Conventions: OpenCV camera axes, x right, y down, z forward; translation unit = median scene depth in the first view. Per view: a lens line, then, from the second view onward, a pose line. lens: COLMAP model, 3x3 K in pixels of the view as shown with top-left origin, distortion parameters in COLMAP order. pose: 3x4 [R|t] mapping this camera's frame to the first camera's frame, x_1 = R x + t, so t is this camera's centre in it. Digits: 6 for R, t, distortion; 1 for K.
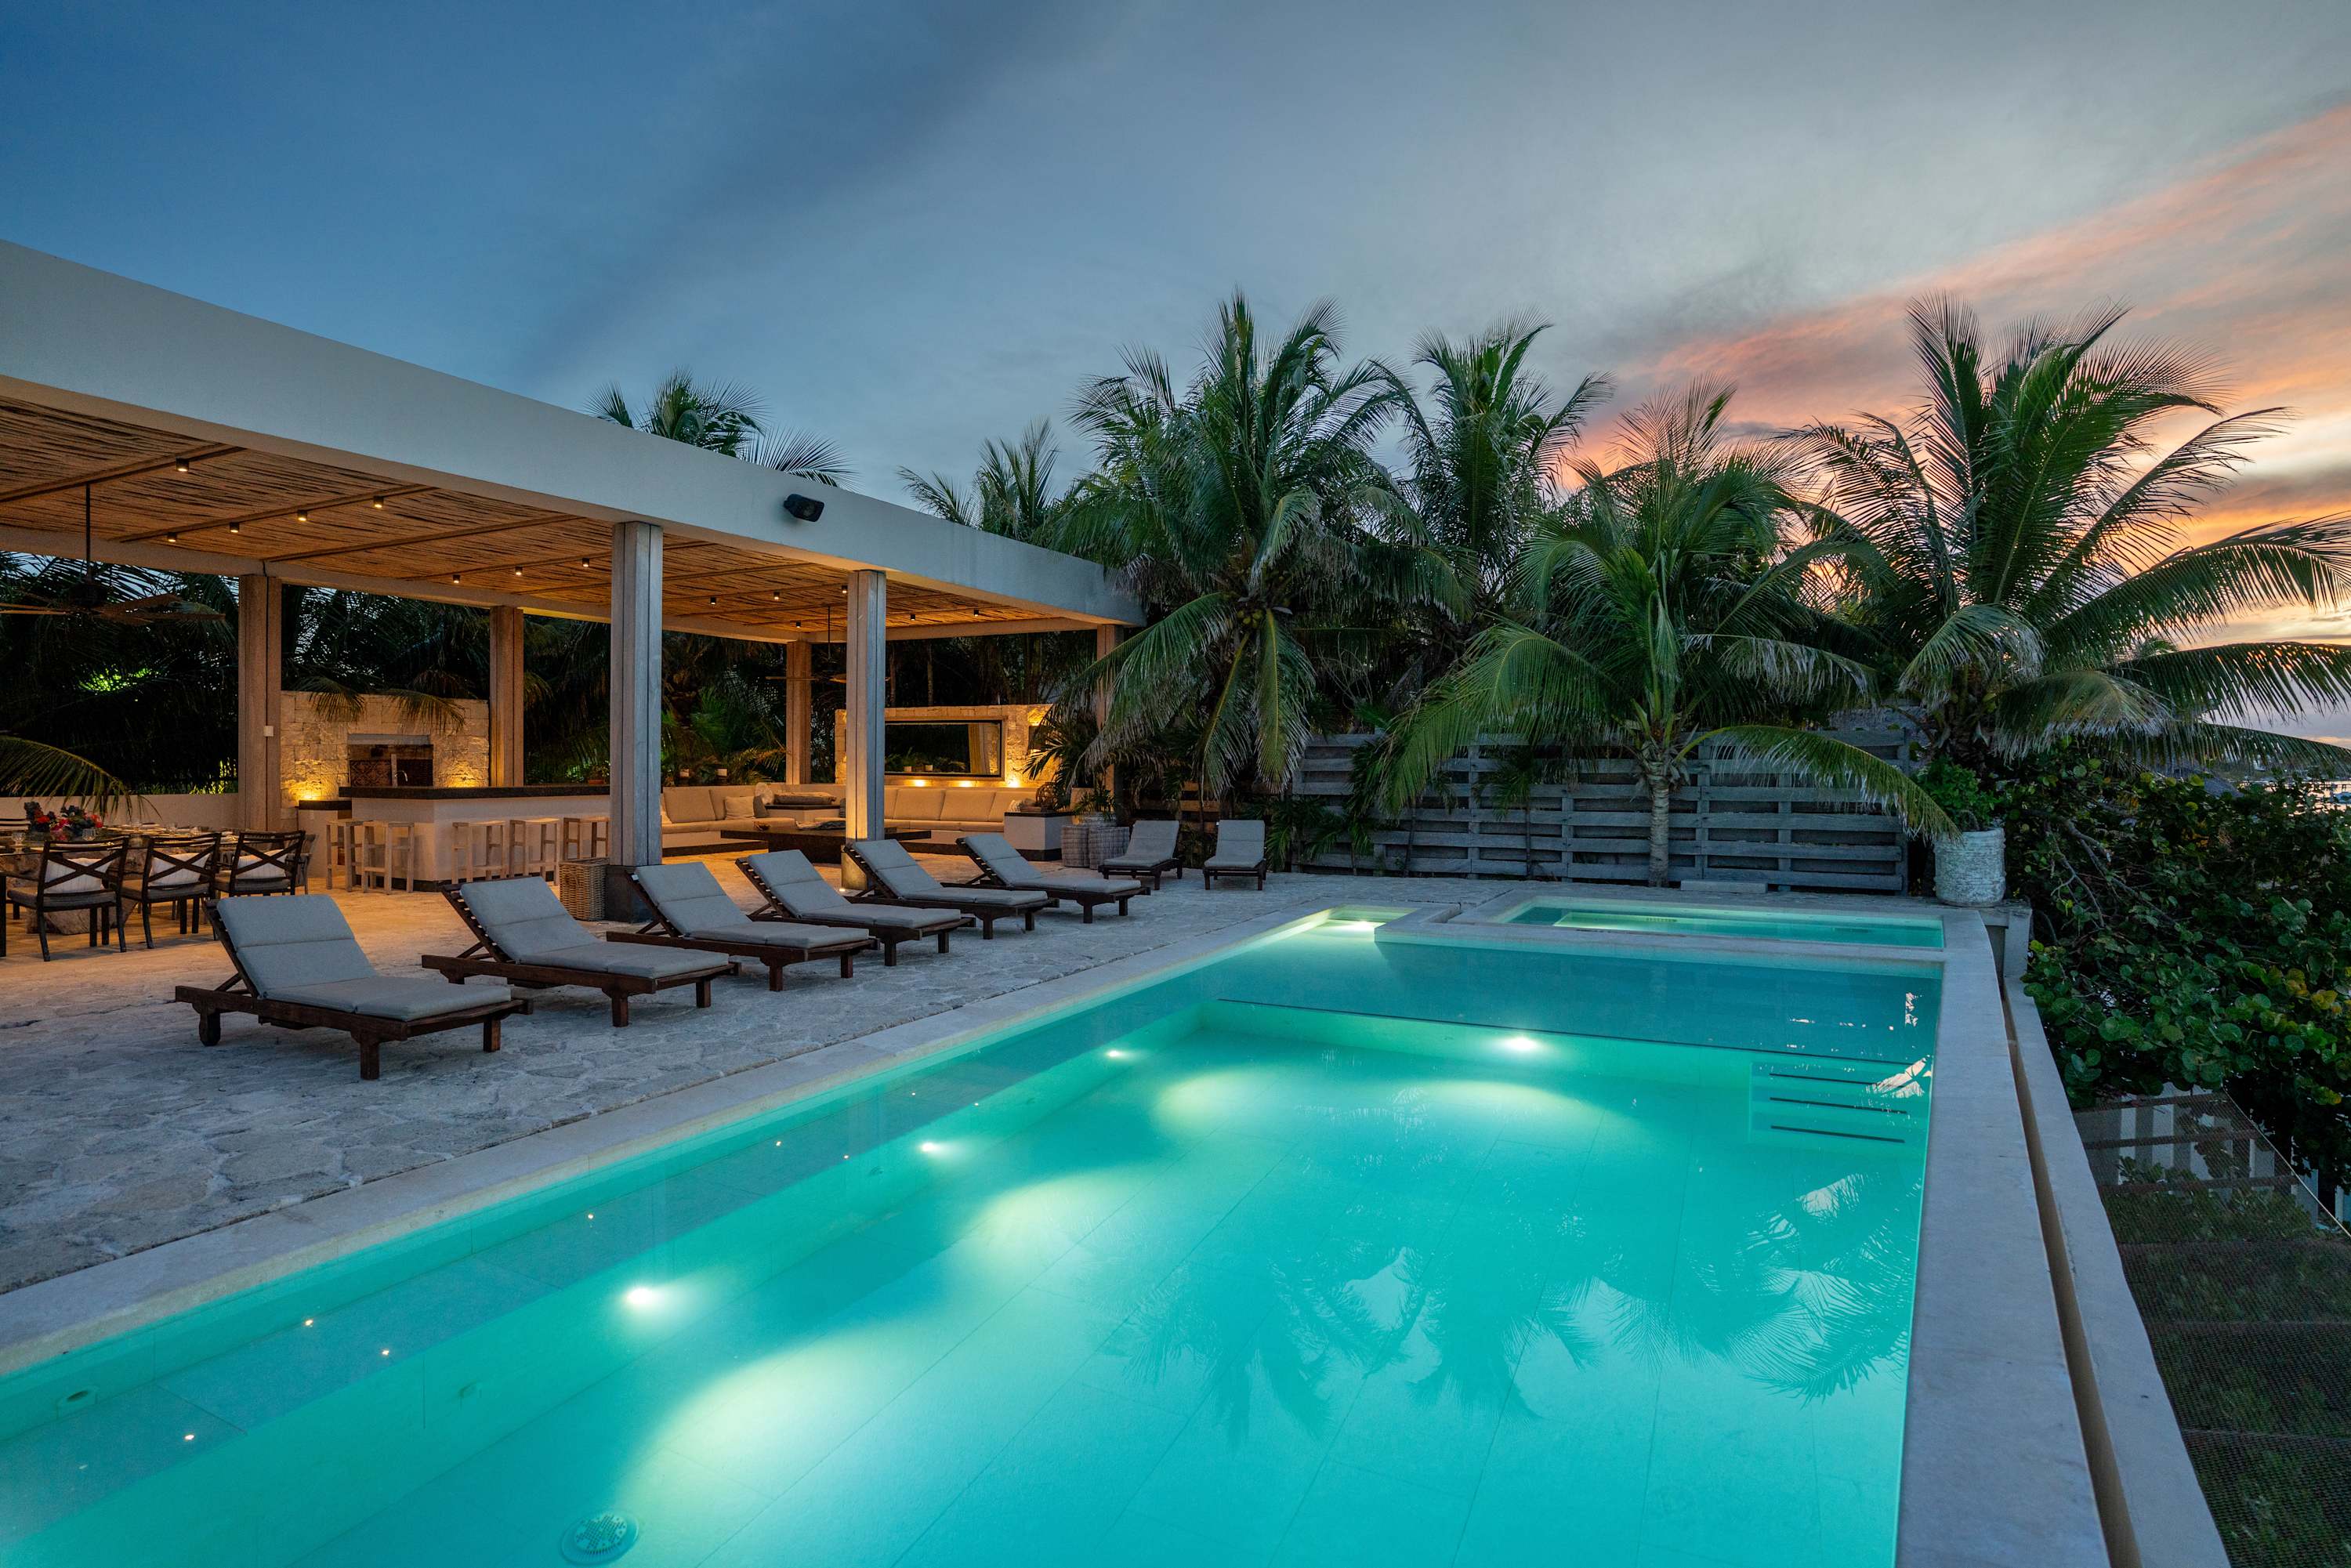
lens RADIAL K [[1212.9, 0, 1175.5], [0, 1212.9, 784.0], [0, 0, 1]] dist [-0.072192, 0.040740]
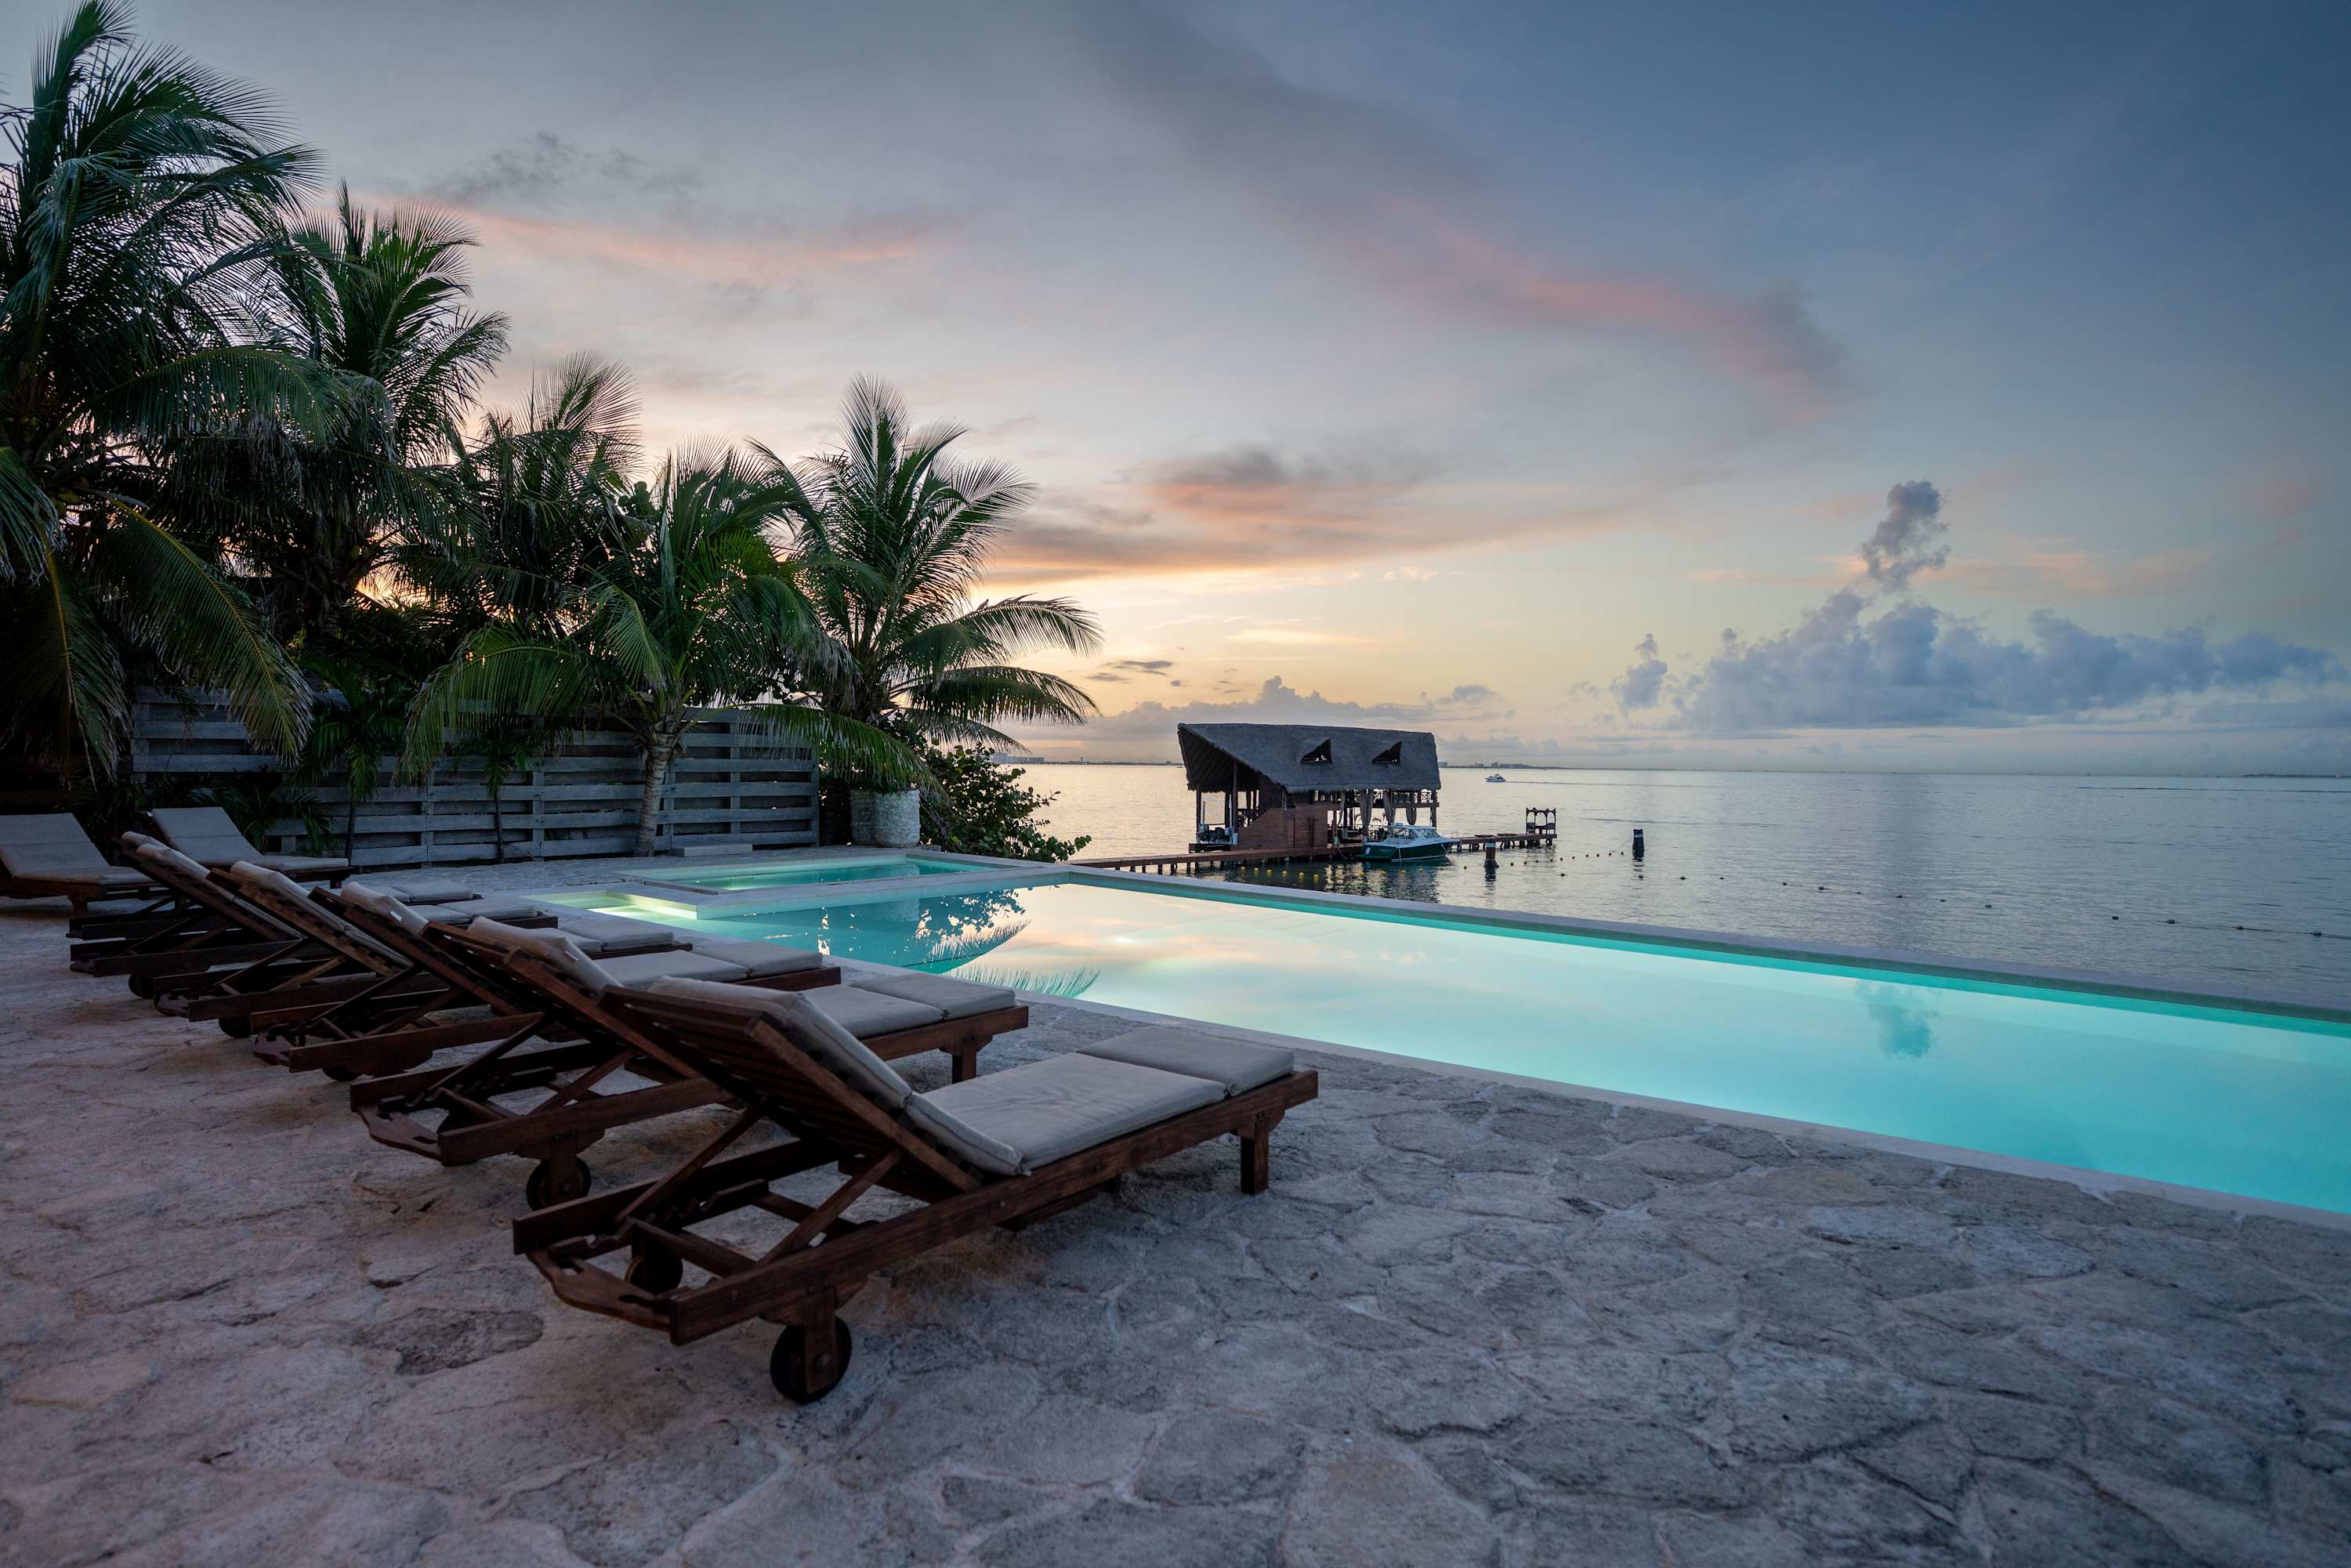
lens RADIAL K [[1212.9, 0, 1175.5], [0, 1212.9, 784.0], [0, 0, 1]] dist [-0.072192, 0.040740]
pose [[0.196524, -0.015129, 0.980382, -0.514155], [0.006522, 0.999879, 0.014122, 0.012752], [-0.980477, 0.003619, 0.196599, 0.367067]]
